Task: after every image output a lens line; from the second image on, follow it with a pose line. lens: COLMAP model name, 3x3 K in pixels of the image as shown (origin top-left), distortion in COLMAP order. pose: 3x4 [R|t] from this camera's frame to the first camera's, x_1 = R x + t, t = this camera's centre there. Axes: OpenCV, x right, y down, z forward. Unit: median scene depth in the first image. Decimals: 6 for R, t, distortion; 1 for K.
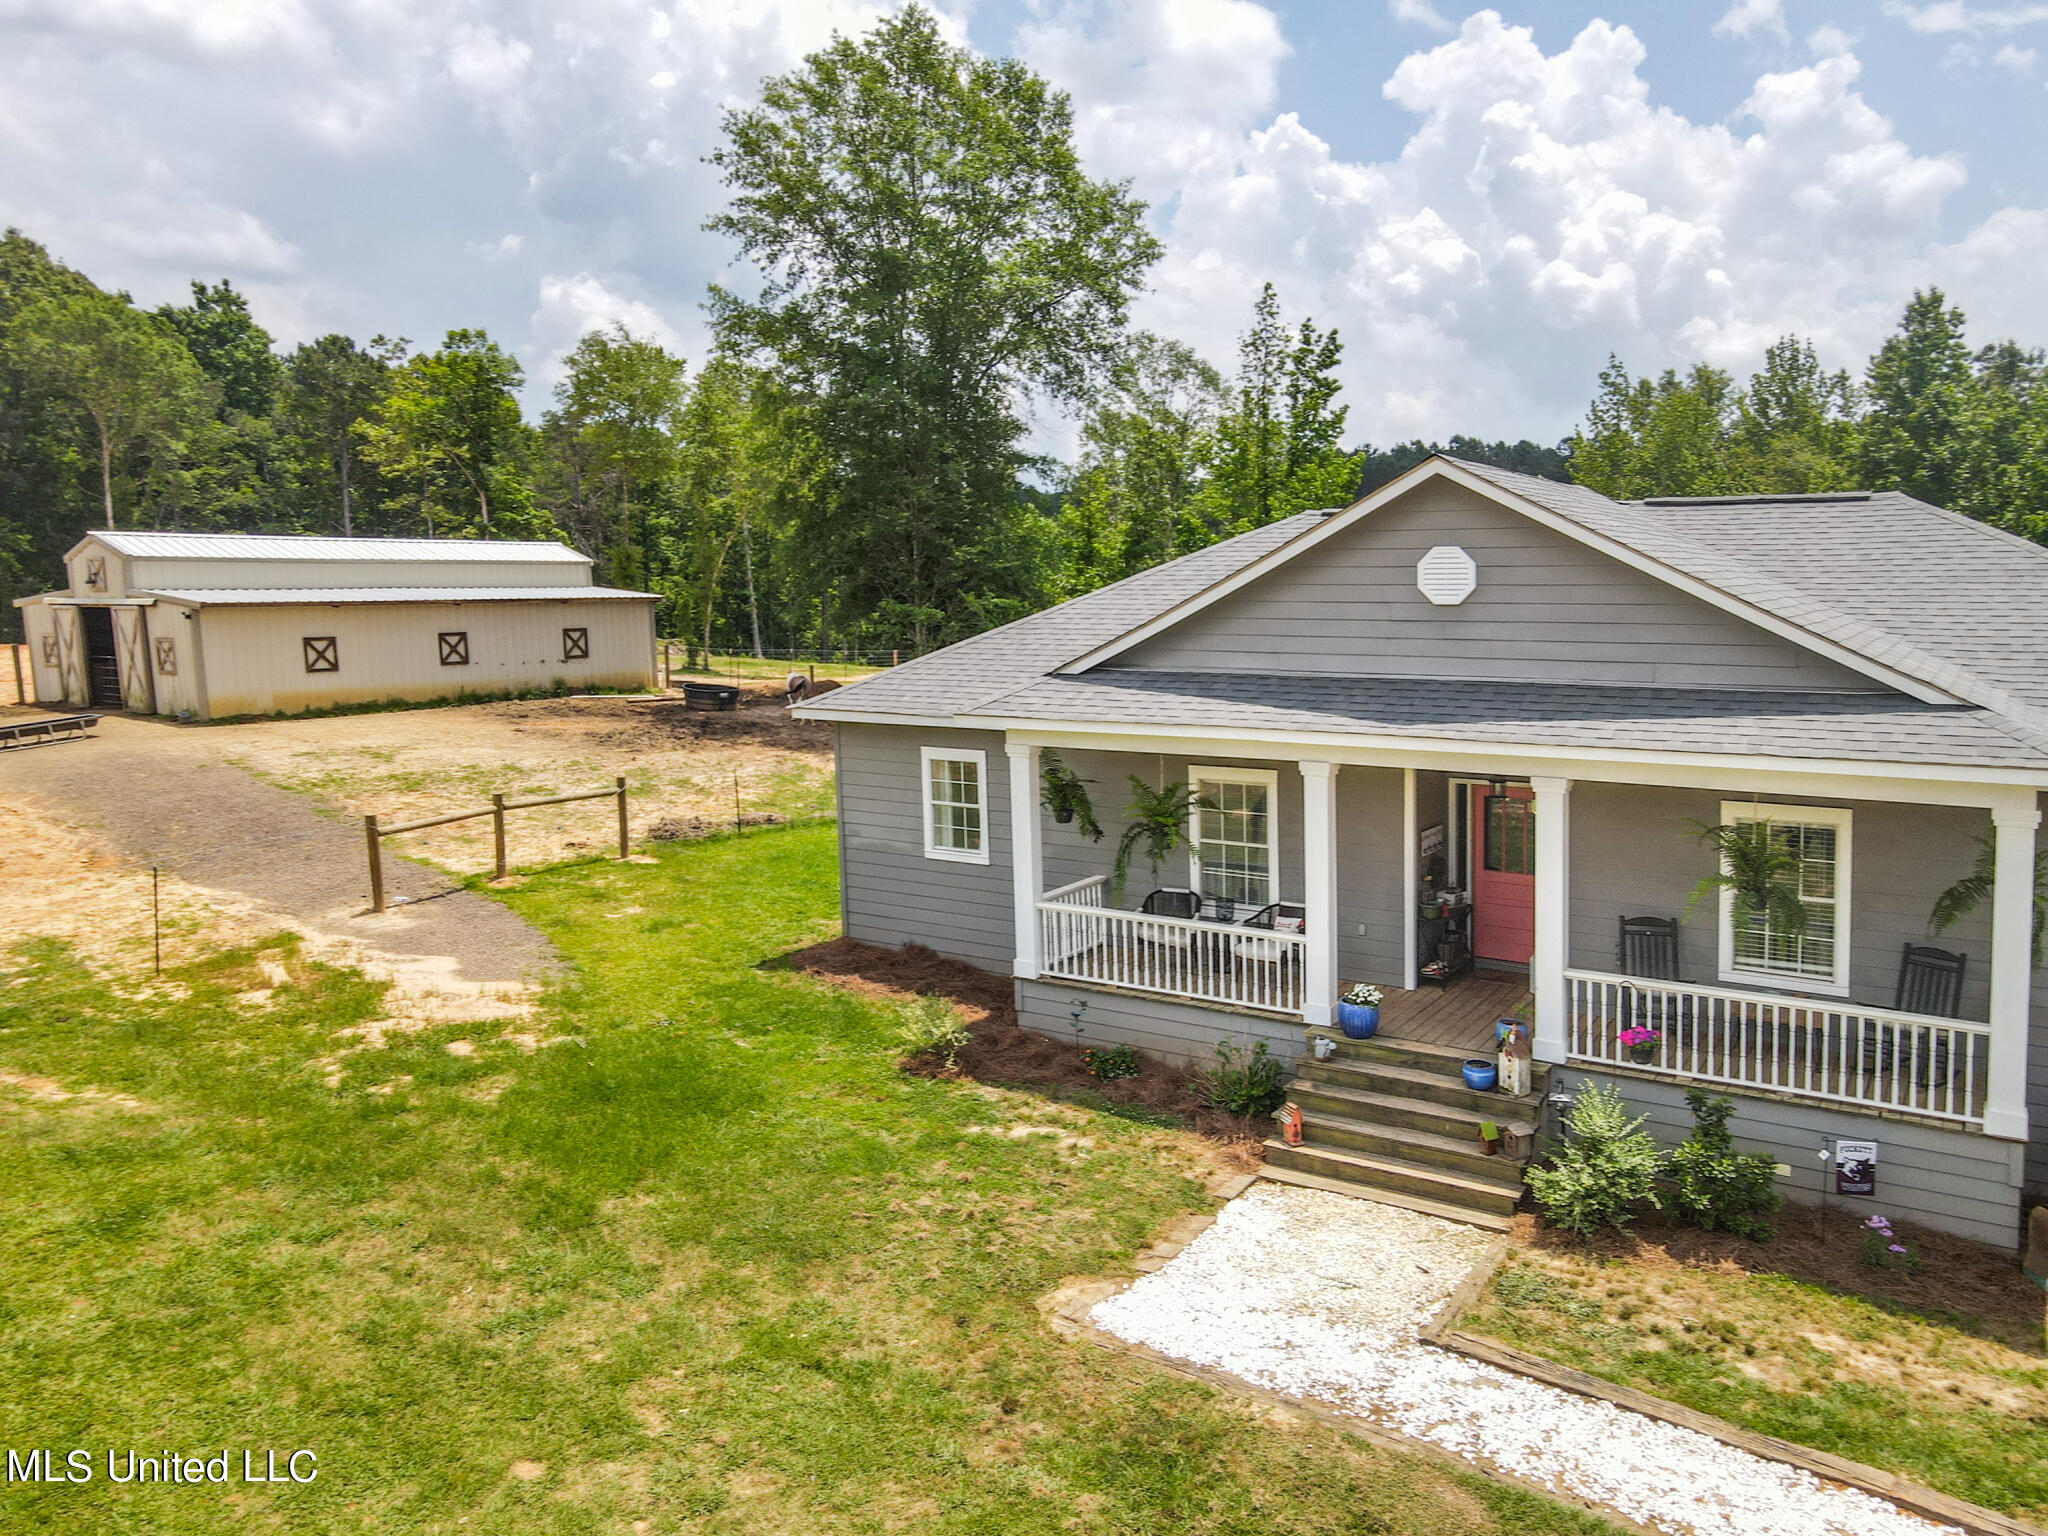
lens RADIAL K [[1515.8, 0, 1008.3], [0, 1515.8, 758.8], [0, 0, 1]] dist [-0.002108, 0.027000]
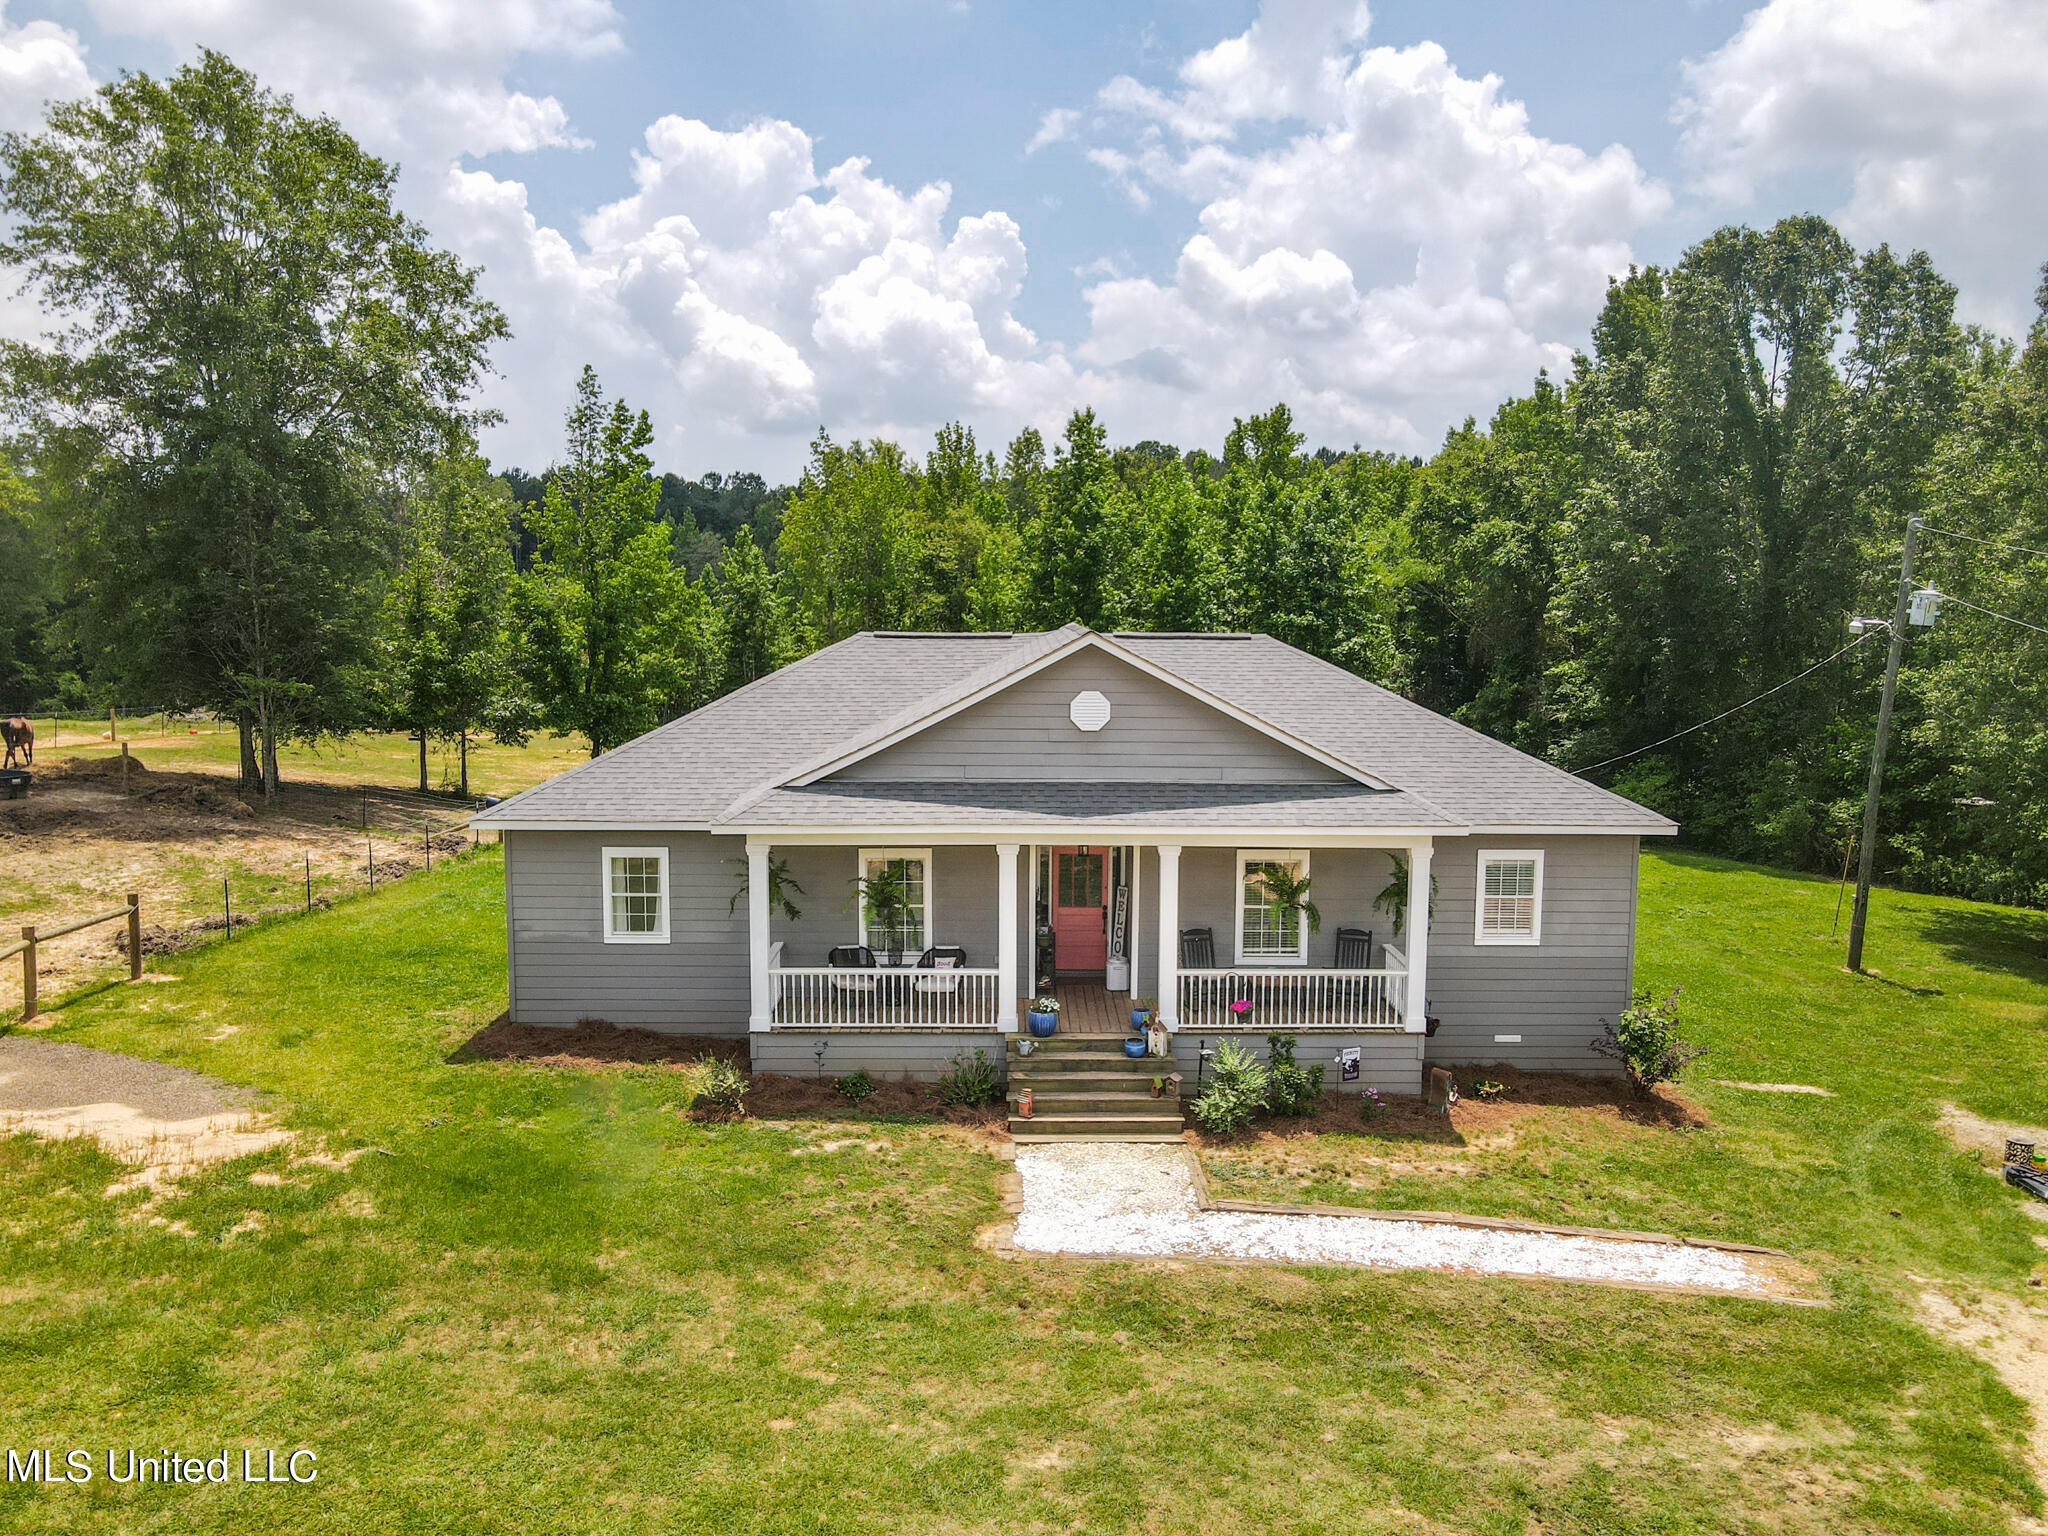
lens RADIAL K [[1515.8, 0, 1031.9], [0, 1515.8, 748.8], [0, 0, 1]] dist [-0.002108, 0.027000]
pose [[0.835534, -0.047468, 0.547385, -0.546754], [0.056049, 0.998427, 0.001028, -0.087525], [-0.546573, 0.029822, 0.836880, -0.195779]]
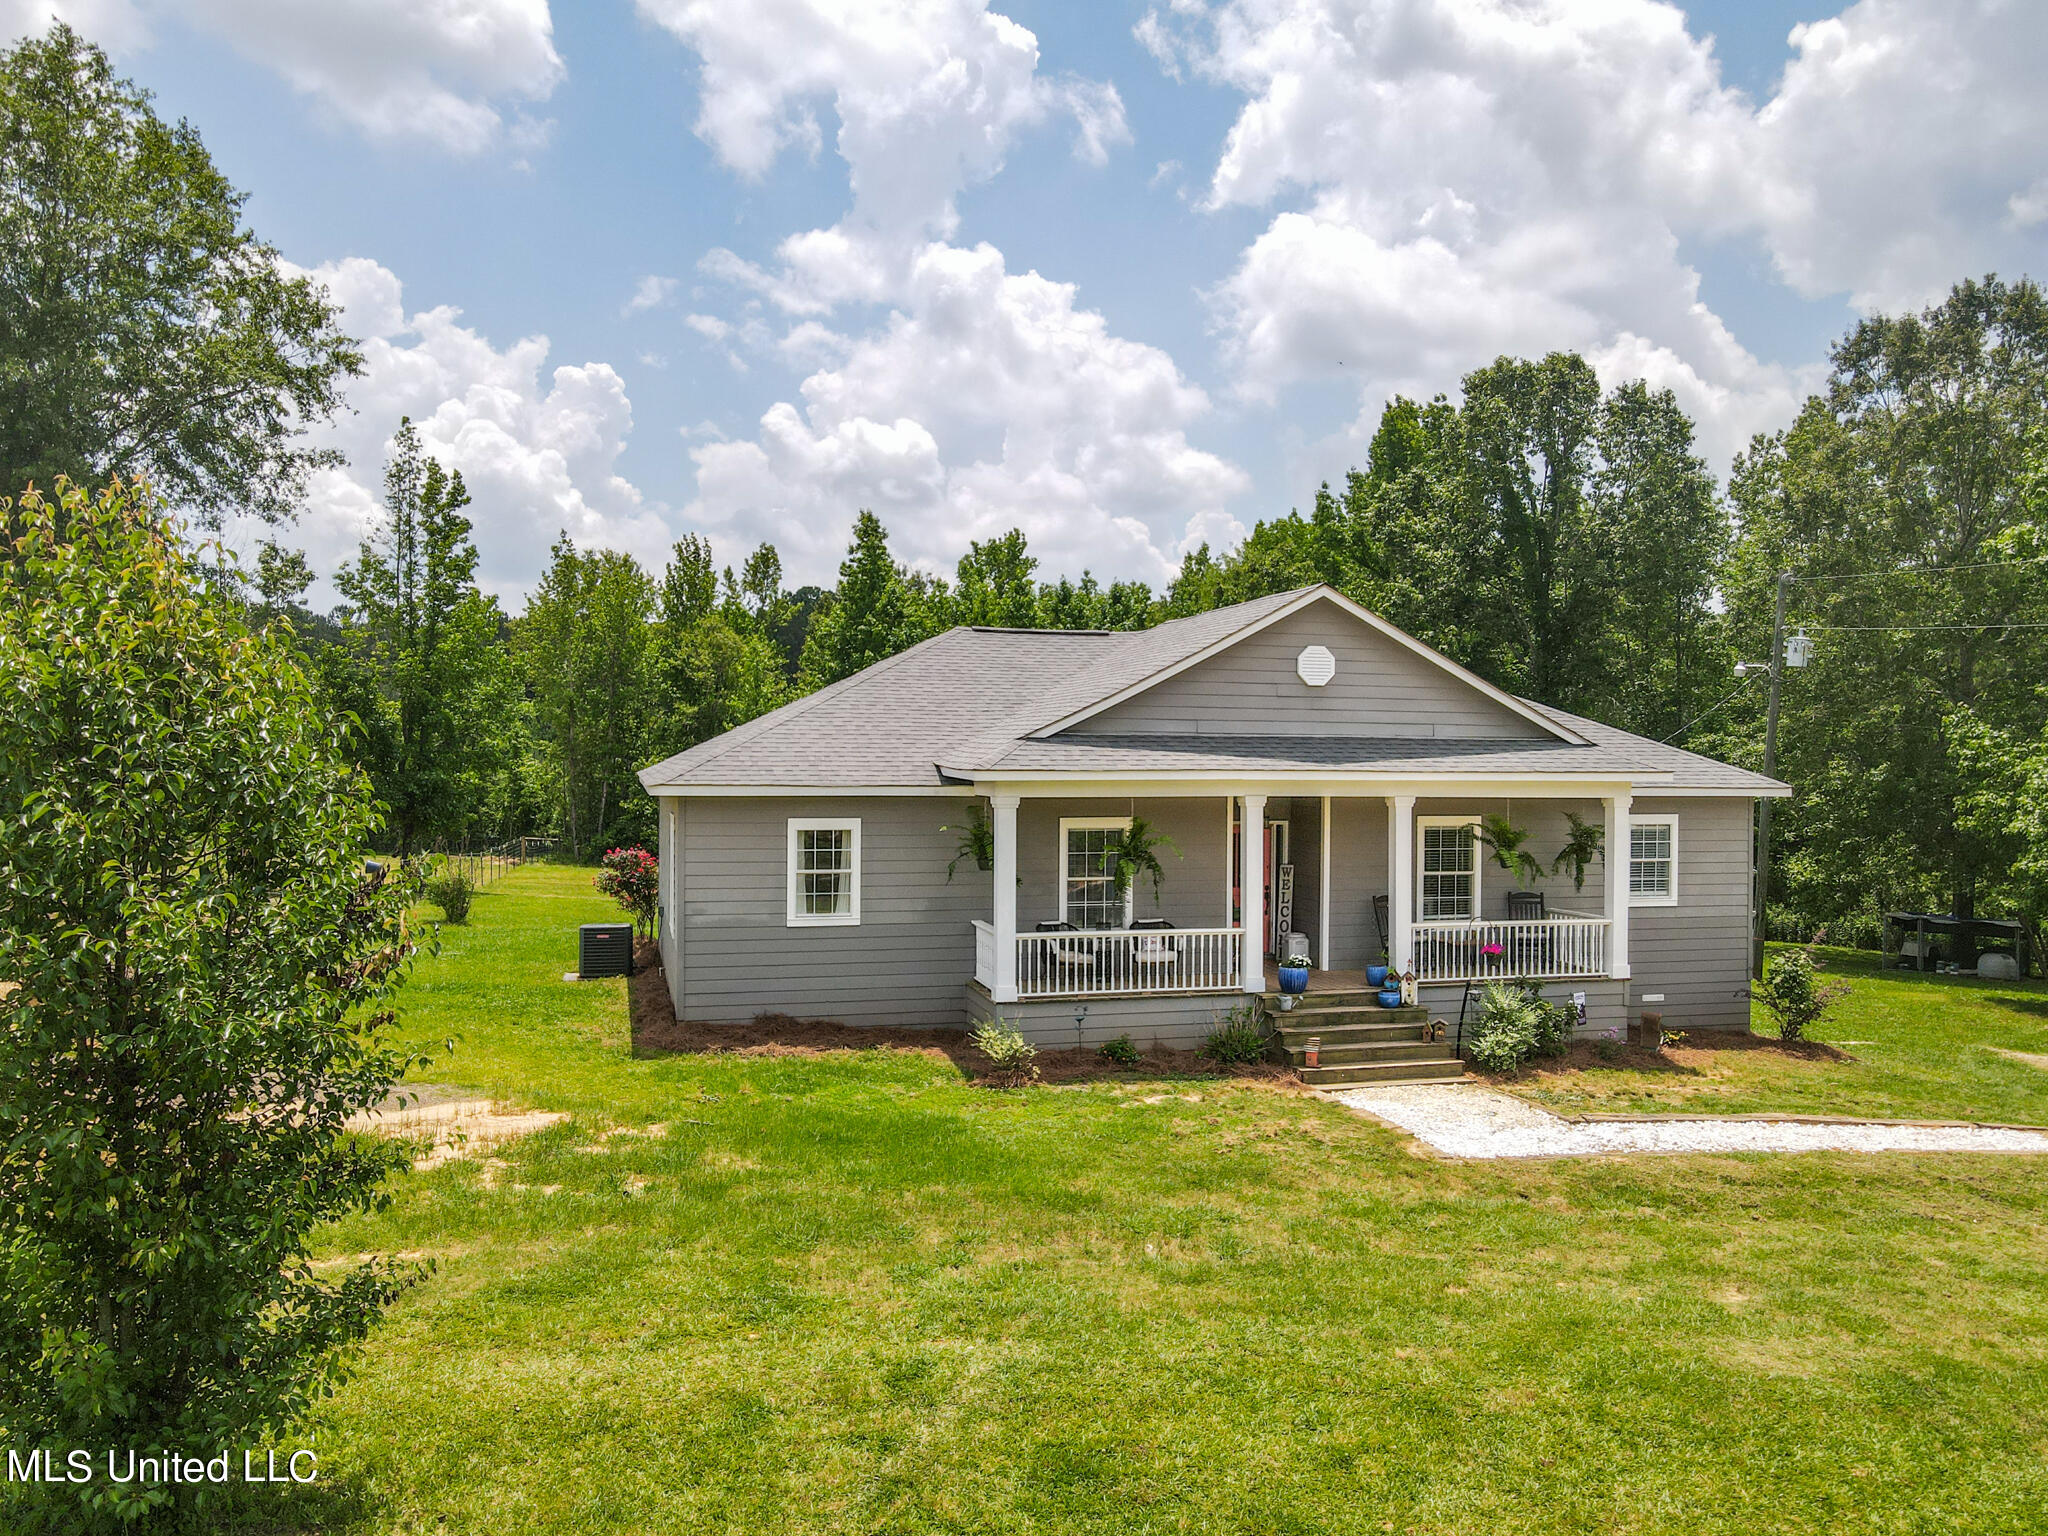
lens RADIAL K [[1515.8, 0, 1025.8], [0, 1515.8, 768.6], [0, 0, 1]] dist [-0.002108, 0.027000]
pose [[0.668424, 0.004812, 0.743765, -0.962479], [0.077208, 0.994128, -0.075819, 0.066056], [-0.739763, 0.108104, 0.664127, 0.240966]]
